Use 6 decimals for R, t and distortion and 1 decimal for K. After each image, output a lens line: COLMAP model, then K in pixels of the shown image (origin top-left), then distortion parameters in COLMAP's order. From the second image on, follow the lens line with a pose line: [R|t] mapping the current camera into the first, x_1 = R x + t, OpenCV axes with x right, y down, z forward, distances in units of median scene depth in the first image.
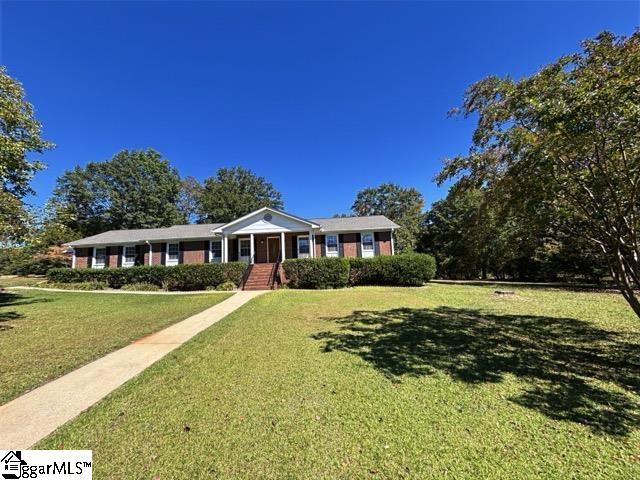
lens RADIAL K [[262.8, 0, 320.5], [0, 262.8, 236.5], [0, 0, 1]] dist [0.000894, -0.000218]
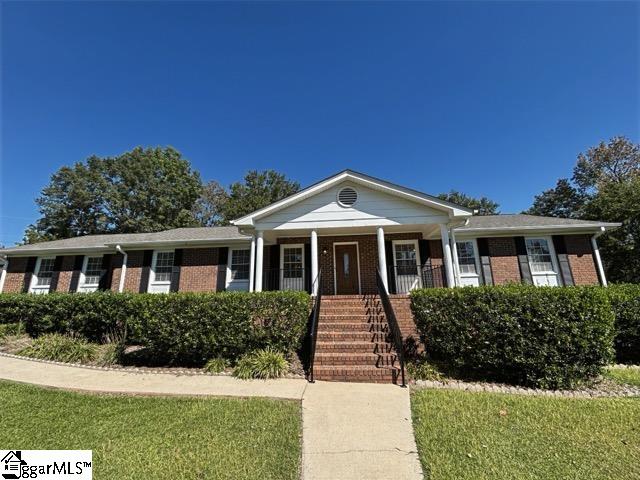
lens RADIAL K [[262.8, 0, 317.9], [0, 262.8, 242.6], [0, 0, 1]] dist [0.000894, -0.000218]
pose [[0.995375, 0.011002, -0.095433, -0.189602], [-0.017696, 0.997419, -0.069582, 0.039799], [0.094421, 0.070949, 0.993001, 0.484392]]
